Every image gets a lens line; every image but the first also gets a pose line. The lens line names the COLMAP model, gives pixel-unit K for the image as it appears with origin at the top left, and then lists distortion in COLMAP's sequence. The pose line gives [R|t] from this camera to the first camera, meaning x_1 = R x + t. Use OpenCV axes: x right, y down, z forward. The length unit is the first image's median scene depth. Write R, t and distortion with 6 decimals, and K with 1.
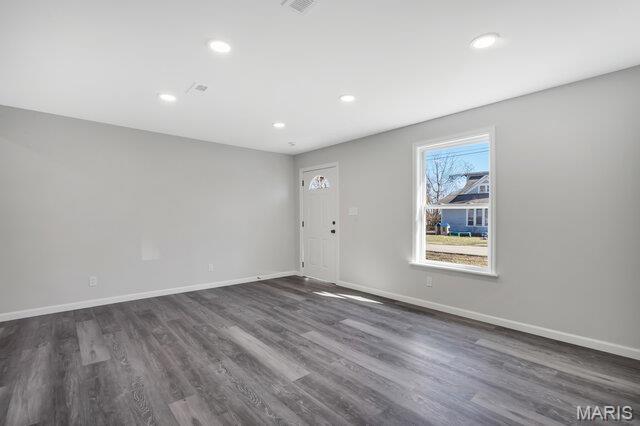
lens RADIAL K [[300.3, 0, 317.5], [0, 300.3, 216.2], [0, 0, 1]] dist [-0.002033, -0.000011]
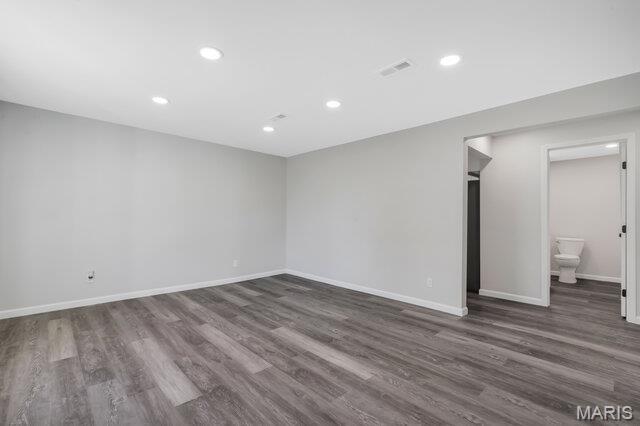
lens RADIAL K [[287.7, 0, 330.1], [0, 287.7, 215.7], [0, 0, 1]] dist [-0.002600, -0.000274]
pose [[-0.997247, -0.012990, -0.073005, -0.146621], [-0.012723, 0.999911, -0.004124, 0.001845], [0.073052, -0.003184, -0.997323, 1.728126]]
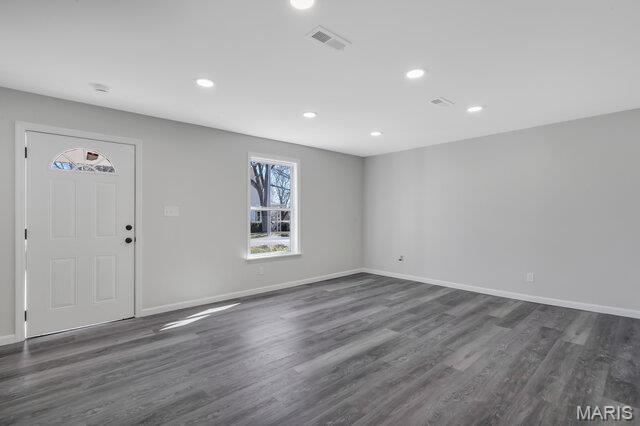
lens RADIAL K [[300.3, 0, 317.5], [0, 300.3, 216.2], [0, 0, 1]] dist [-0.002033, -0.000011]
pose [[-0.025110, -0.002878, 0.999681, -1.057937], [0.004617, 0.999985, 0.002995, -0.006409], [-0.999674, 0.004691, -0.025096, 1.006819]]
